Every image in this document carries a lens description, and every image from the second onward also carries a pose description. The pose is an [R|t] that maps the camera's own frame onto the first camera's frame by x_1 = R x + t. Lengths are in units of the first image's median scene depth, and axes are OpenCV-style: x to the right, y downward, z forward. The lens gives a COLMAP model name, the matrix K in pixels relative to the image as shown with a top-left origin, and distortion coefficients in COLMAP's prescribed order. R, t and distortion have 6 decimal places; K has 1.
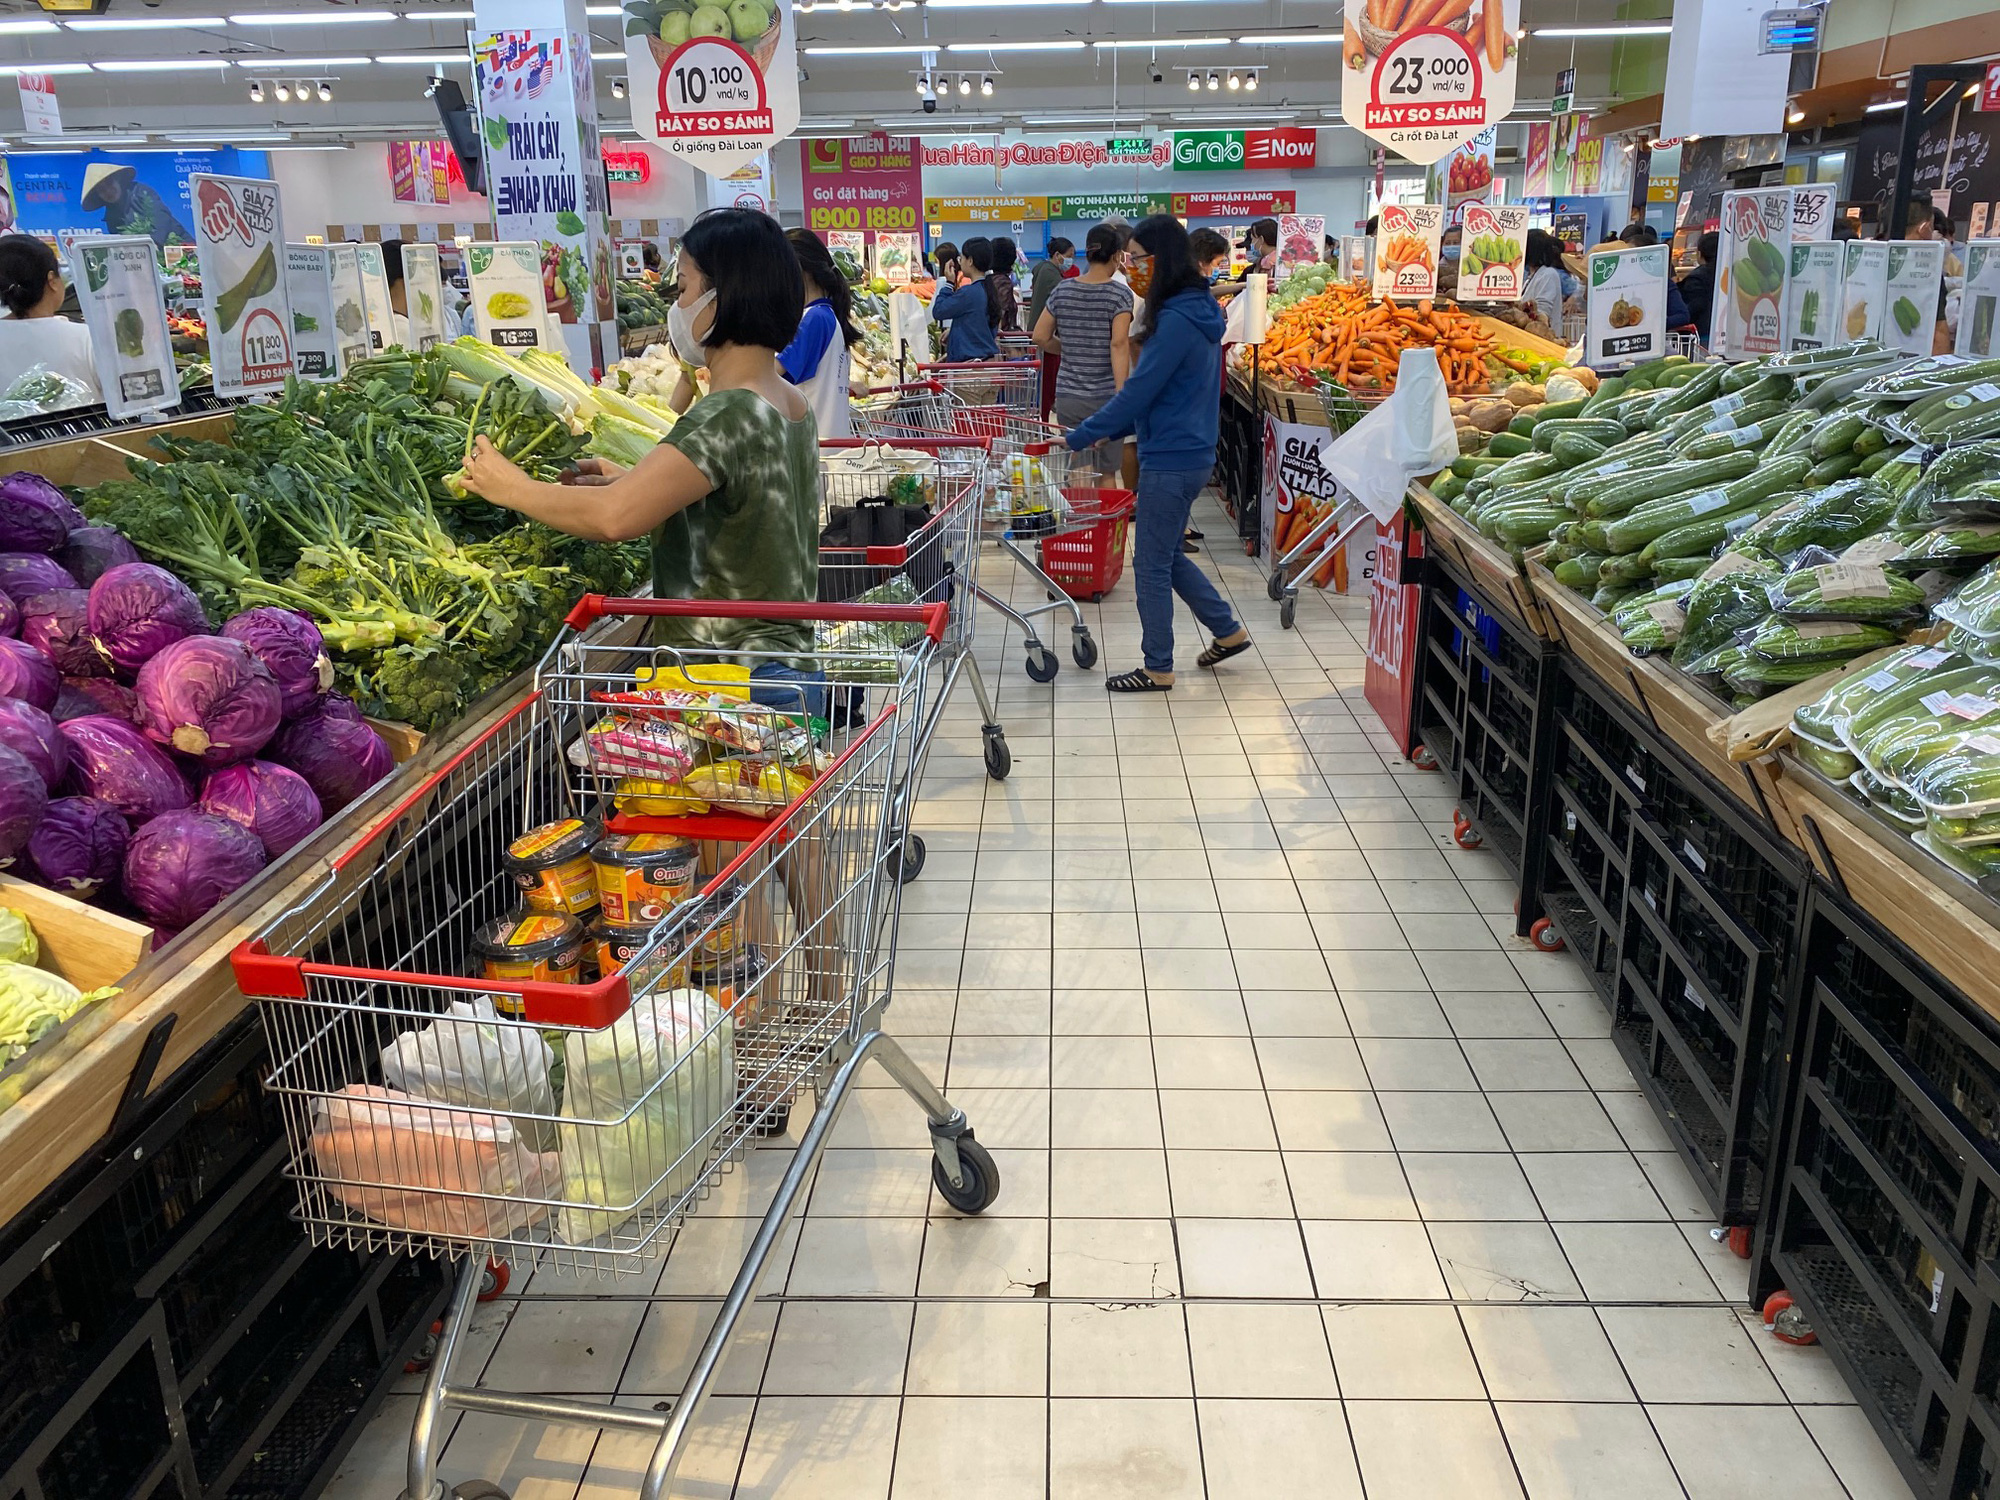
lens RADIAL K [[1534.6, 0, 1003.0], [0, 1534.6, 749.1], [0, 0, 1]] dist [0.001753, 0.003245]
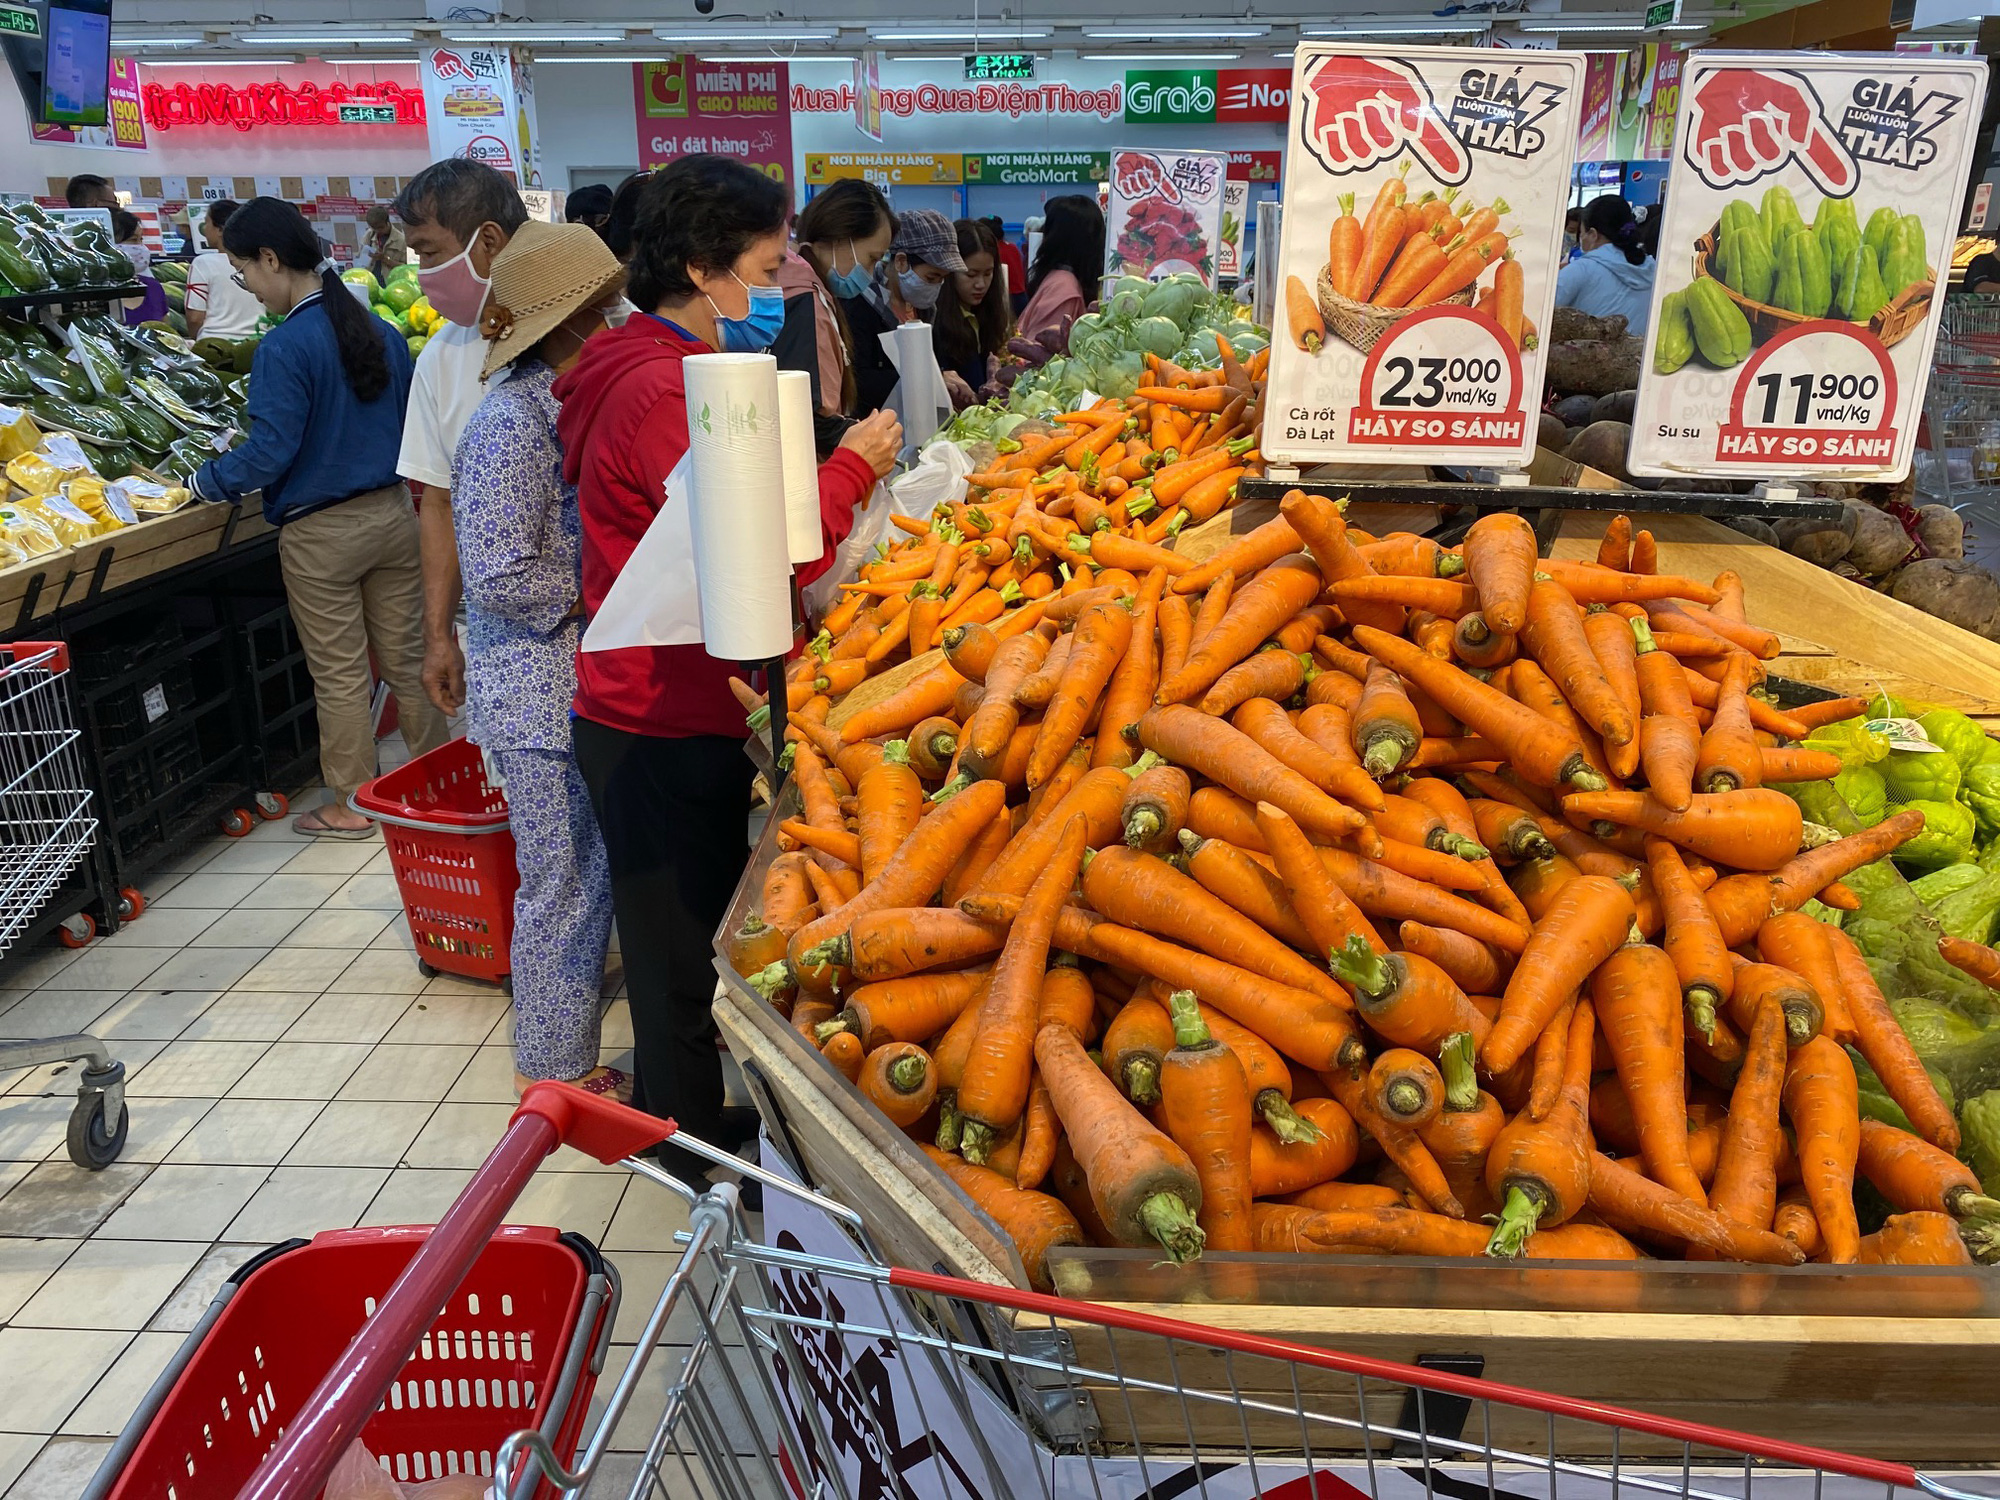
lens RADIAL K [[1534.6, 0, 999.7], [0, 1534.6, 748.2], [0, 0, 1]] dist [0.001753, 0.003245]
pose [[0.999847, 0.016693, -0.005300, 0.077804], [-0.016605, 0.999730, 0.016257, -0.097192], [0.005570, -0.016167, 0.999854, 0.294188]]
